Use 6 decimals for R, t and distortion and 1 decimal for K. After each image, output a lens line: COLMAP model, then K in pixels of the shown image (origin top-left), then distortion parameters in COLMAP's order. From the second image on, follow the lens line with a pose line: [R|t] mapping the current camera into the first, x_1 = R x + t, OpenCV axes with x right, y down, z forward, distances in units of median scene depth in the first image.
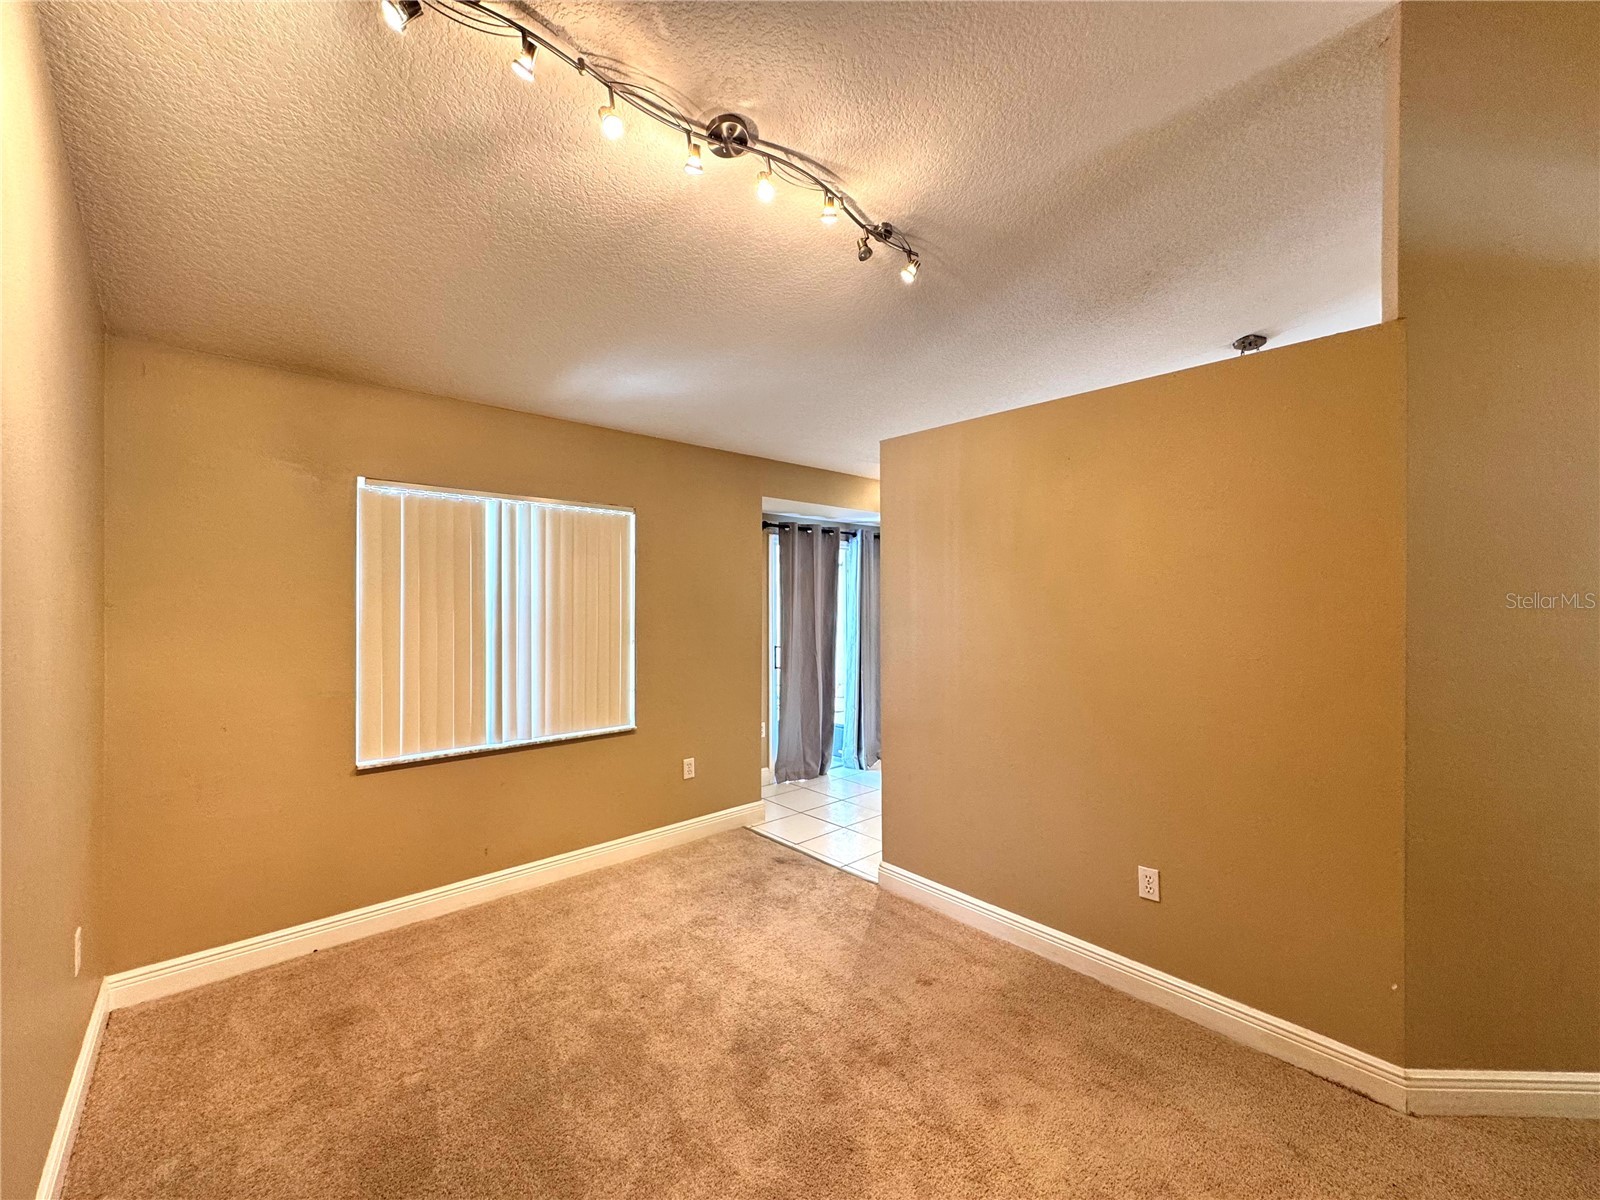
lens RADIAL K [[639.1, 0, 803.2], [0, 639.1, 600.3], [0, 0, 1]] dist [-0.007100, 0.001349]
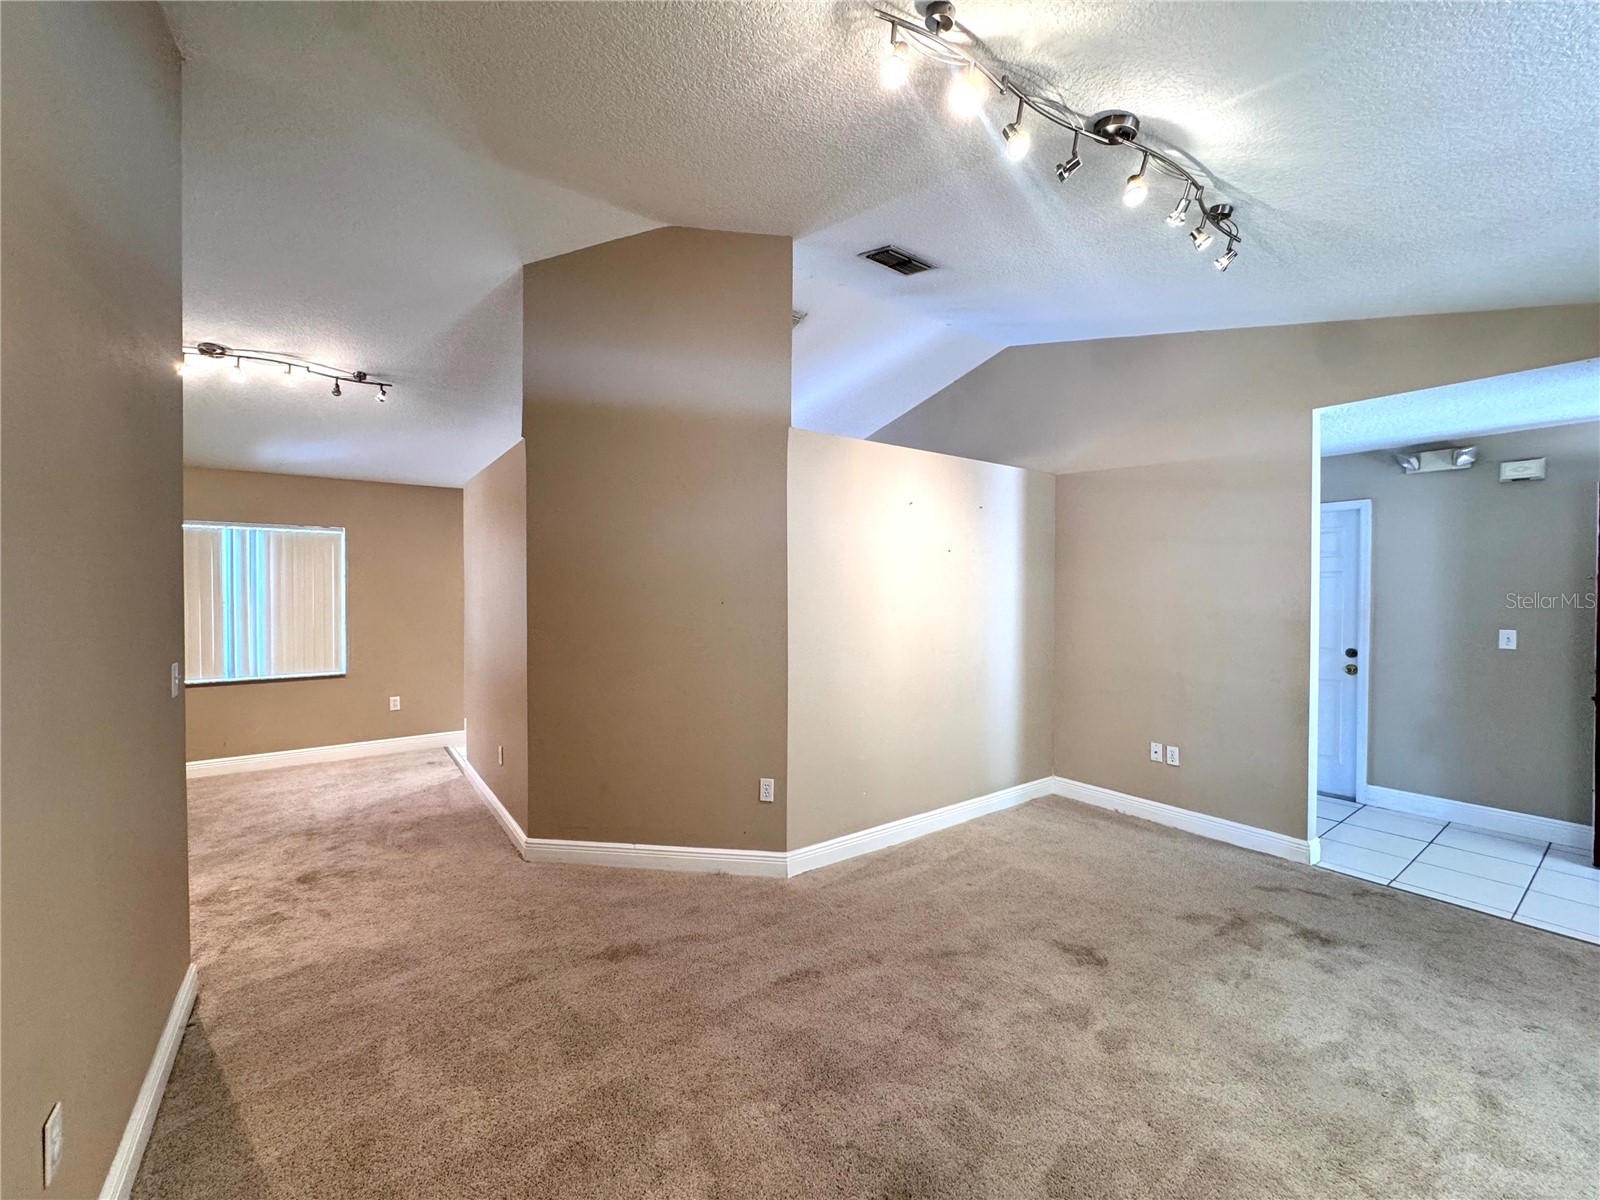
lens RADIAL K [[639.1, 0, 790.6], [0, 639.1, 599.0], [0, 0, 1]] dist [-0.007100, 0.001349]
pose [[0.994245, -0.001318, -0.107121, 1.321542], [0.003075, 0.999863, 0.016237, 0.002459], [0.107085, -0.016473, 0.994113, -0.535822]]
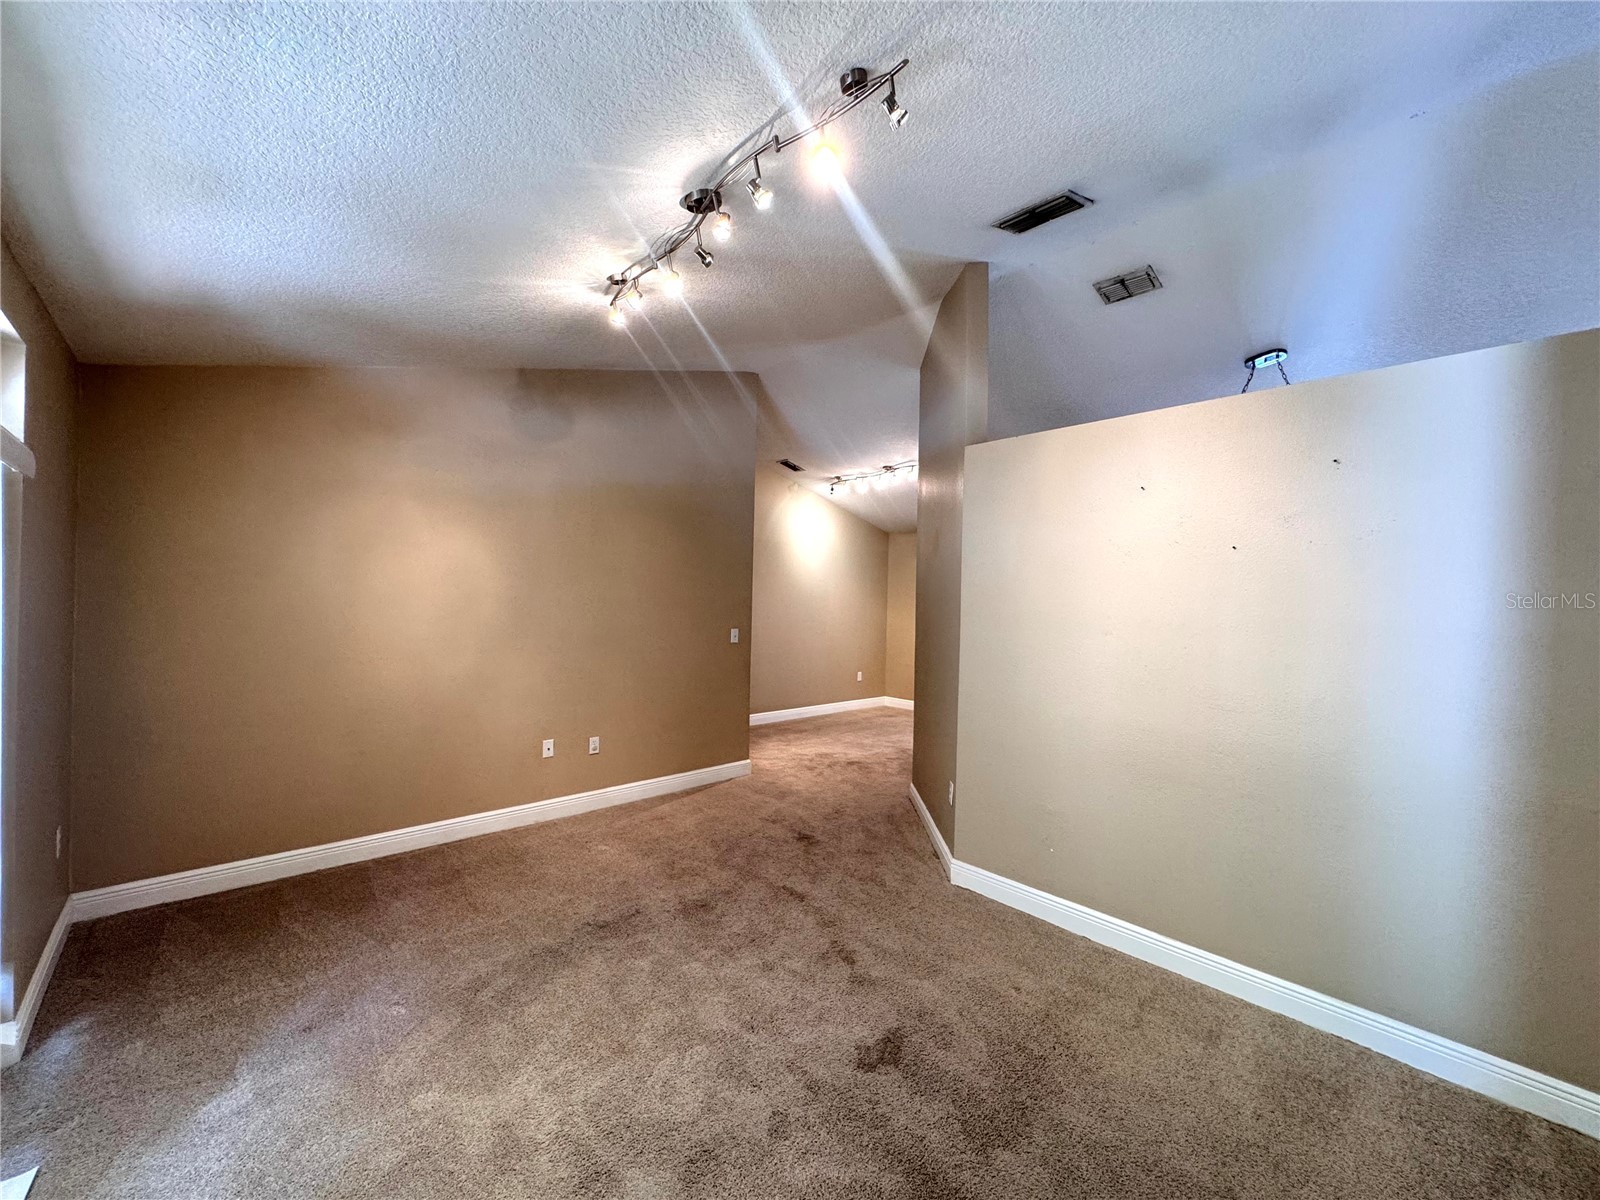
lens RADIAL K [[639.1, 0, 802.9], [0, 639.1, 595.1], [0, 0, 1]] dist [-0.007100, 0.001349]
pose [[0.024861, -0.005388, -0.999676, 2.467690], [-0.015640, 0.999861, -0.005778, -0.000216], [0.999569, 0.015778, 0.024773, 0.359493]]
